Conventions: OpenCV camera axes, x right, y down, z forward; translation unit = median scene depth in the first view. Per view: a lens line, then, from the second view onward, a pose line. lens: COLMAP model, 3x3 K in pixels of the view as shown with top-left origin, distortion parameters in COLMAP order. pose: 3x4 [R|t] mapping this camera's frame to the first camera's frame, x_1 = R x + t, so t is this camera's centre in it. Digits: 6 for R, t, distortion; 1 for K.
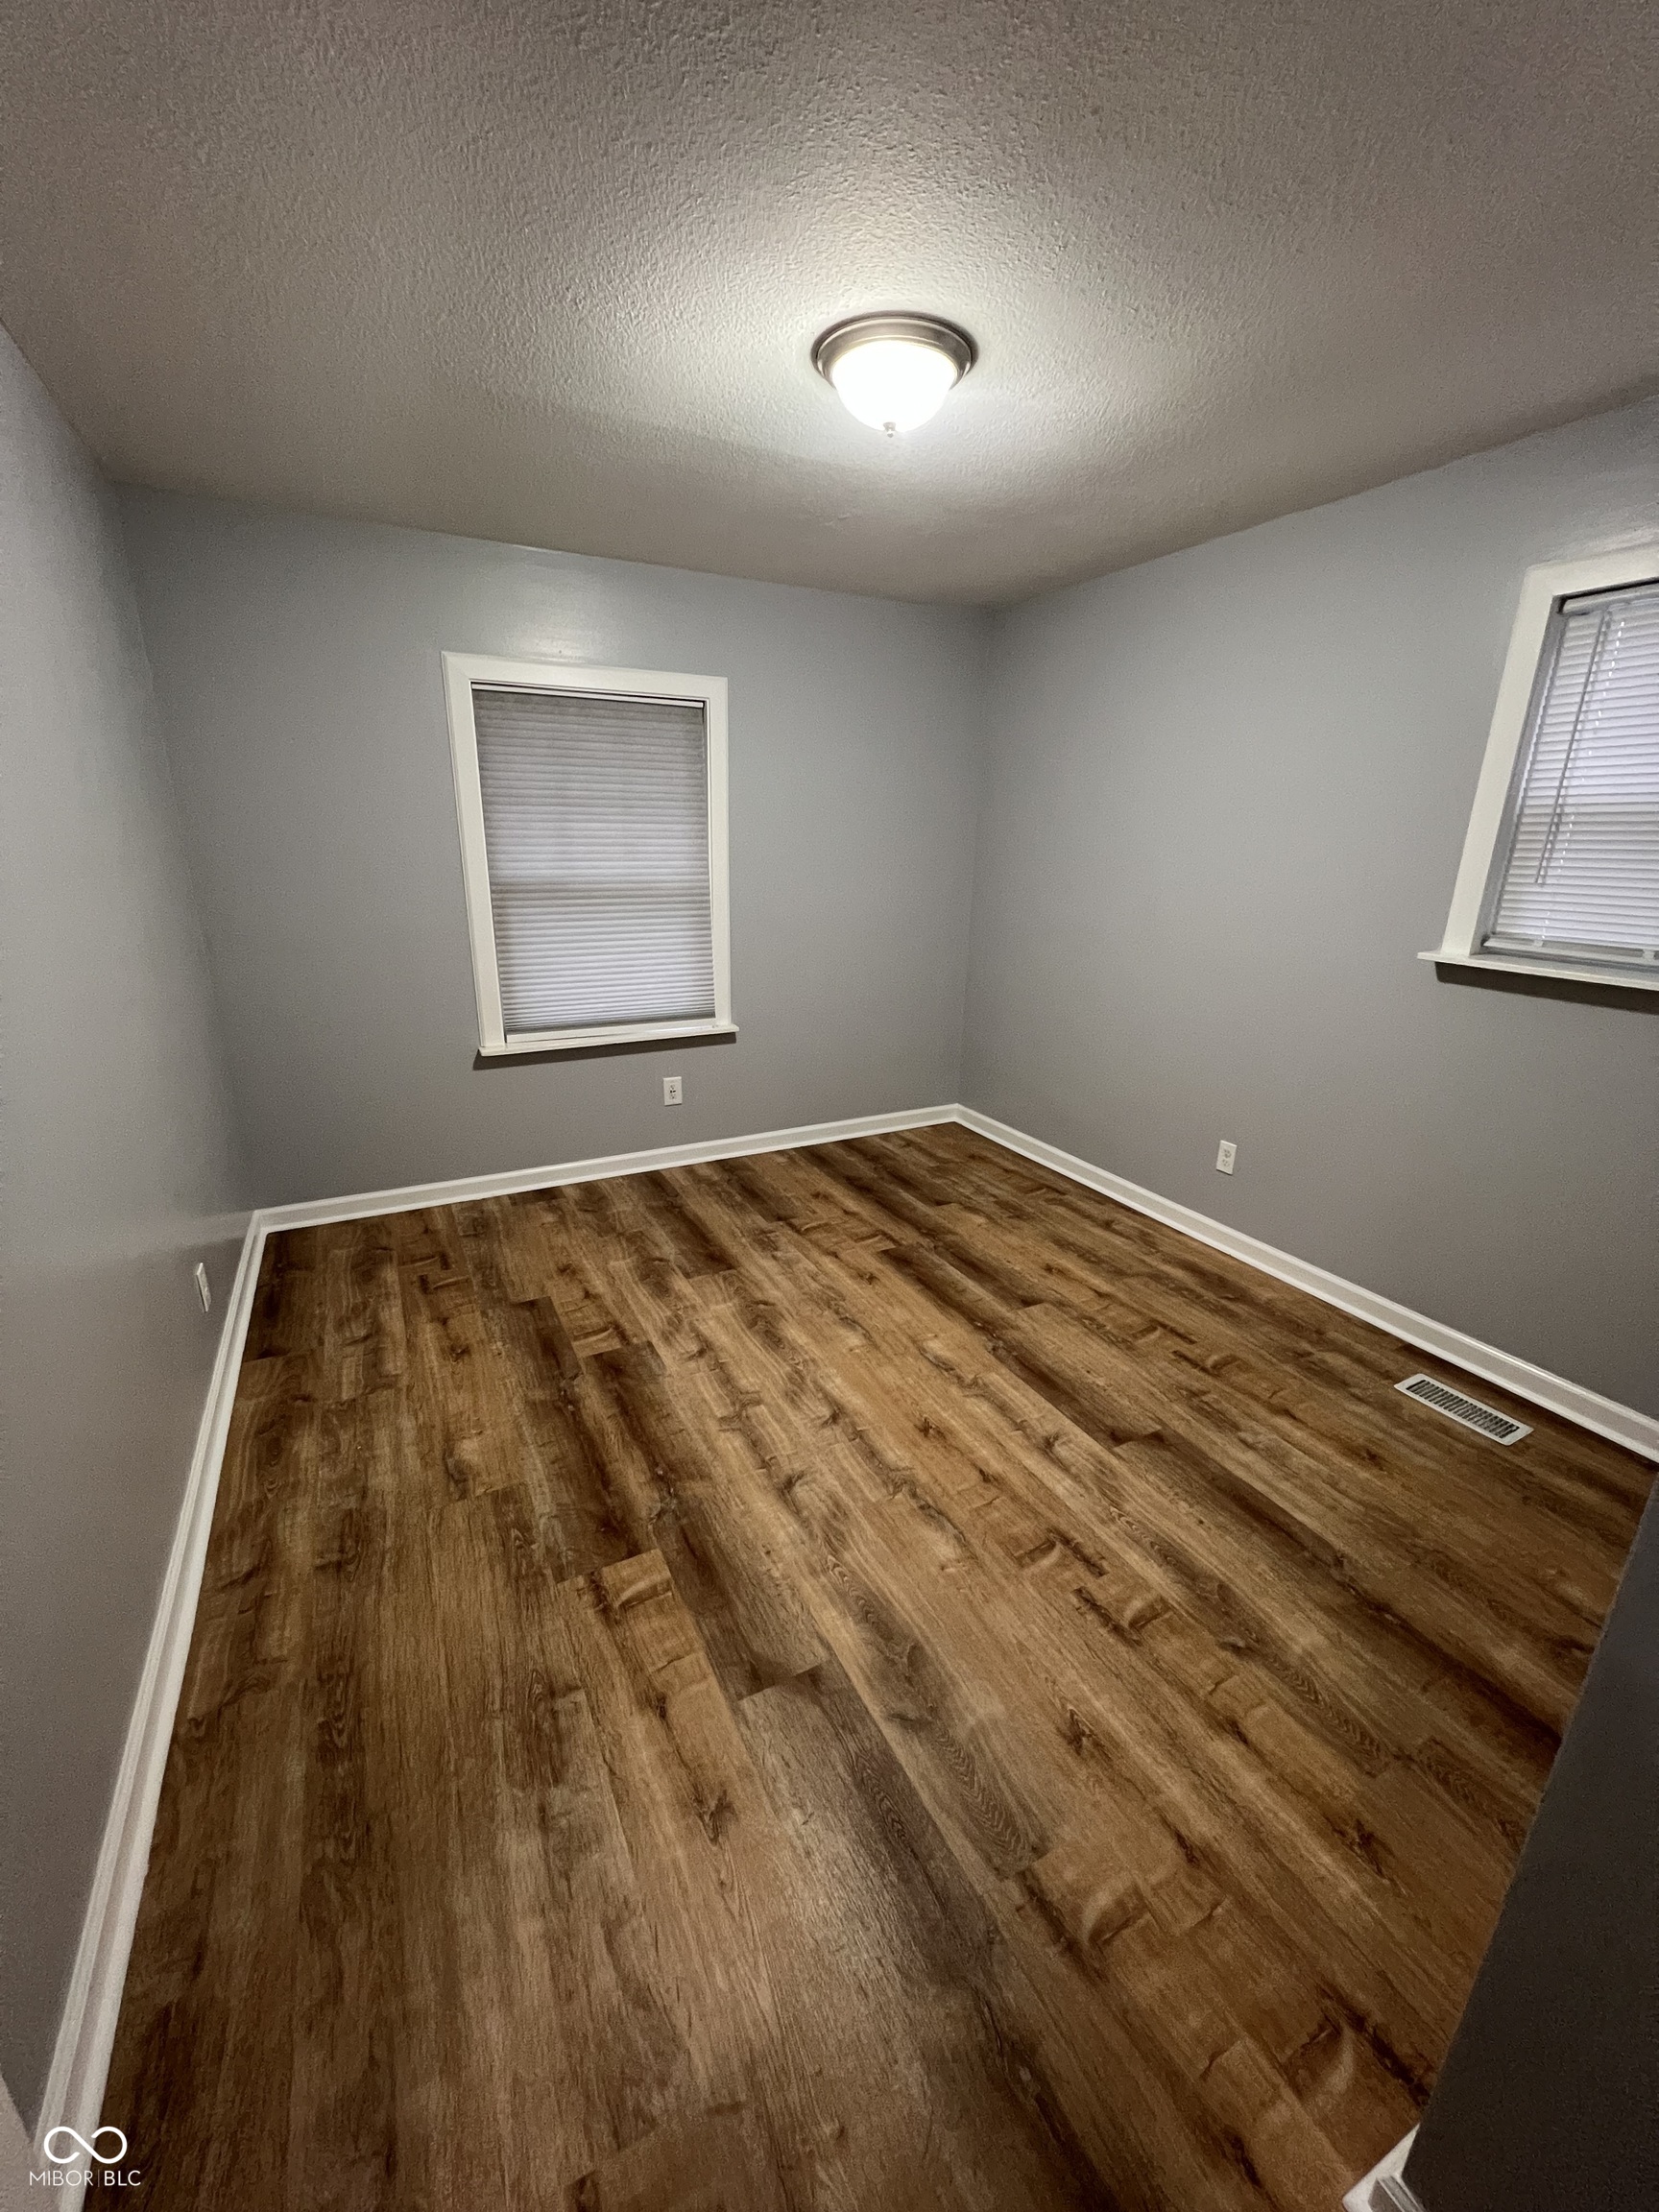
lens RADIAL K [[883.6, 0, 827.8], [0, 883.6, 1108.9], [0, 0, 1]] dist [-0.001888, 0.000576]
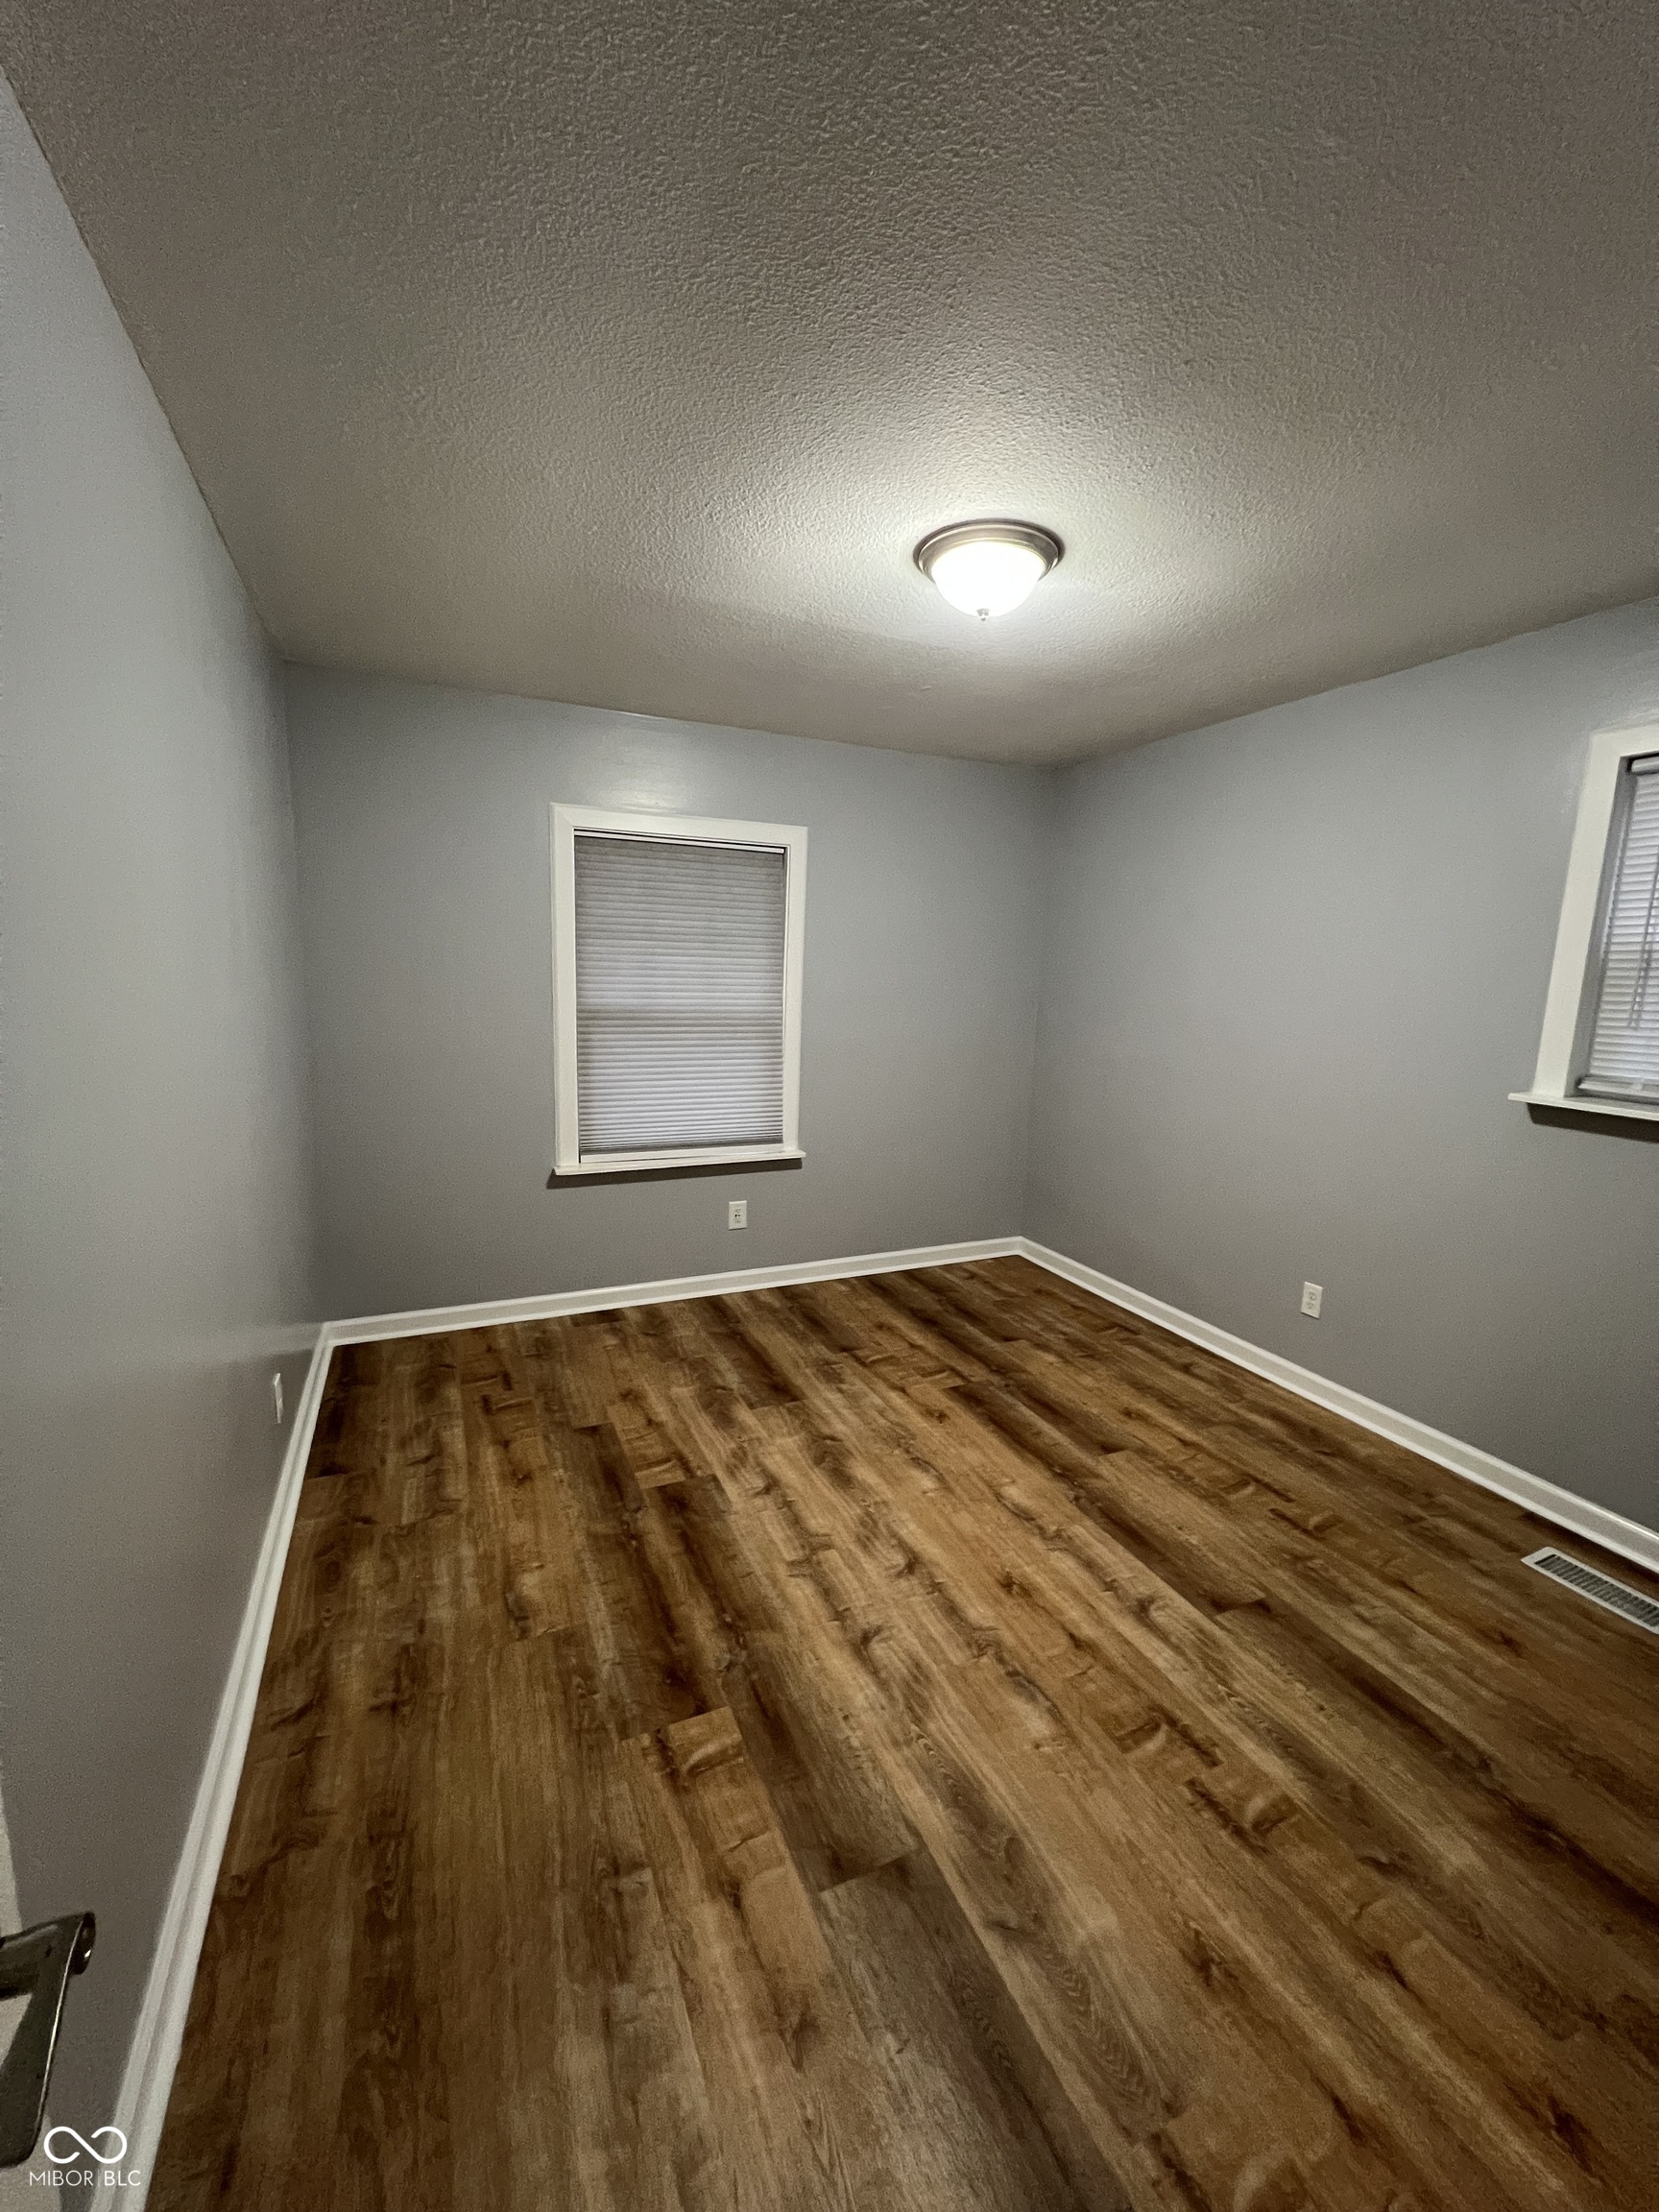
lens RADIAL K [[883.6, 0, 827.8], [0, 883.6, 1108.9], [0, 0, 1]] dist [-0.001888, 0.000576]
pose [[0.998526, 0.021733, -0.049736, -0.045683], [-0.028757, 0.988986, -0.145189, 0.005511], [0.046033, 0.146406, 0.988153, -0.007030]]
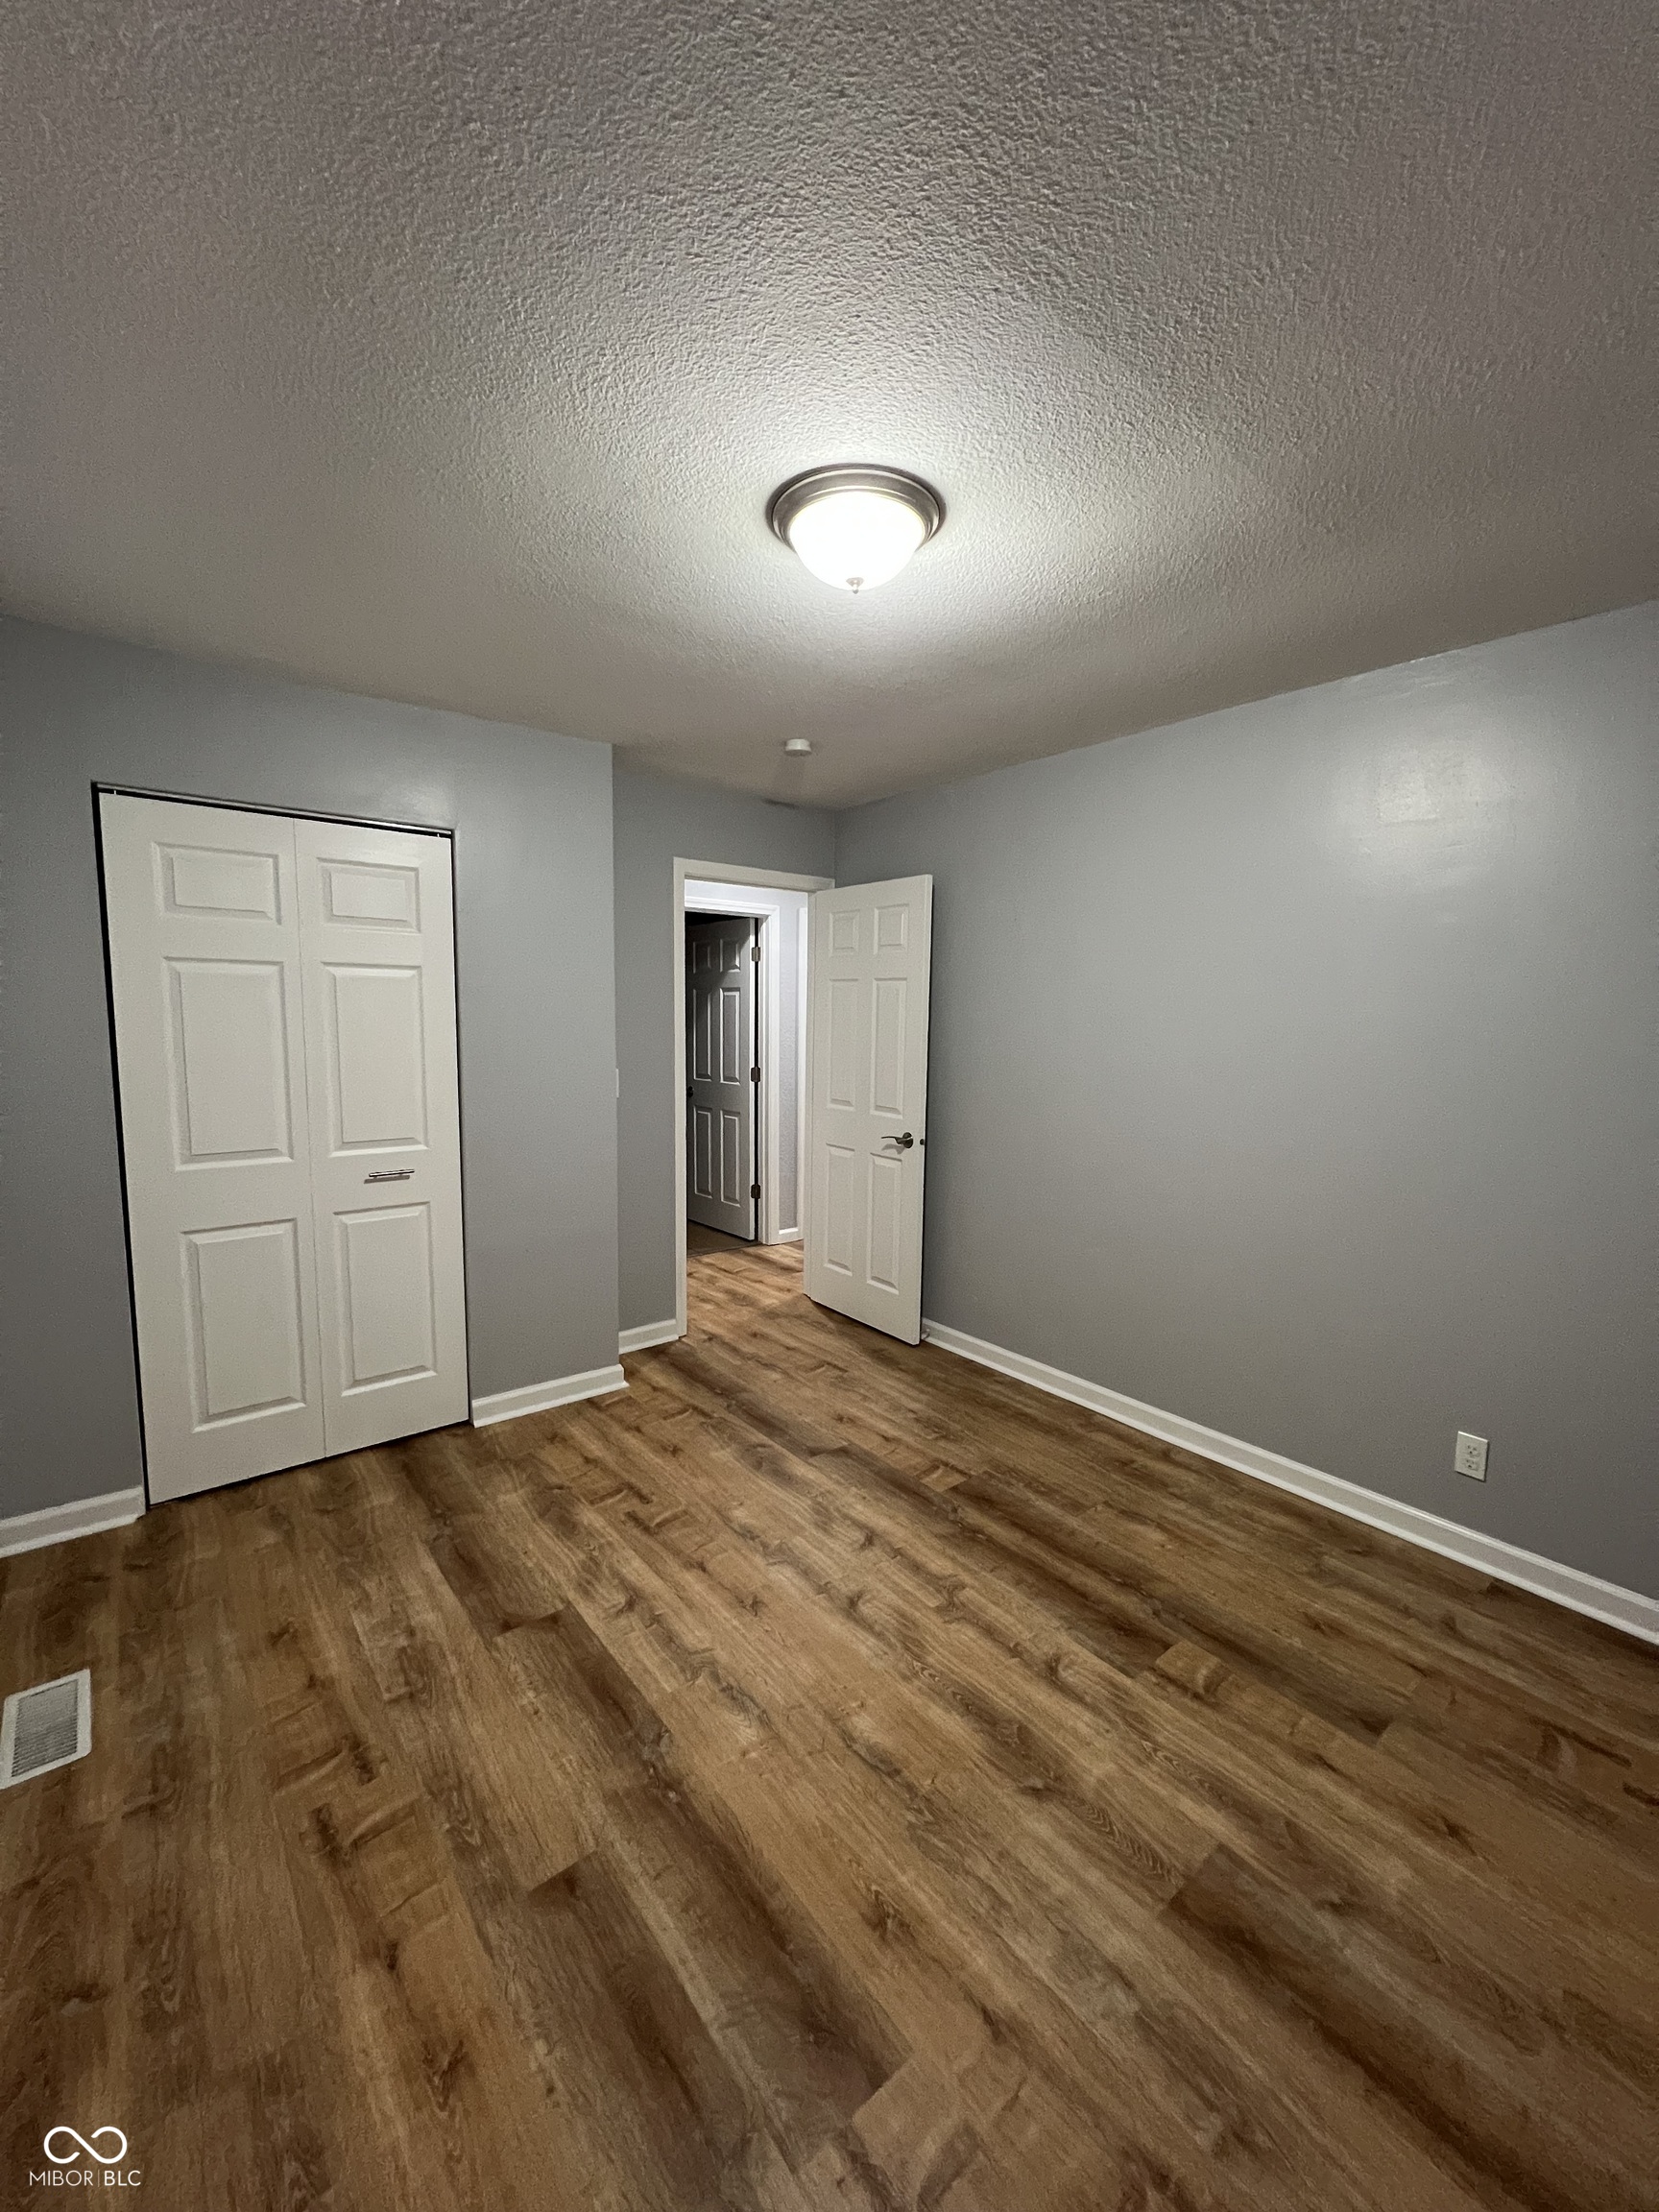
lens RADIAL K [[883.6, 0, 827.8], [0, 883.6, 1108.9], [0, 0, 1]] dist [-0.001888, 0.000576]
pose [[-0.979046, -0.001570, -0.203633, 0.235491], [-0.084186, 0.913639, 0.397713, -0.527916], [0.185422, 0.406523, -0.894627, 1.688177]]
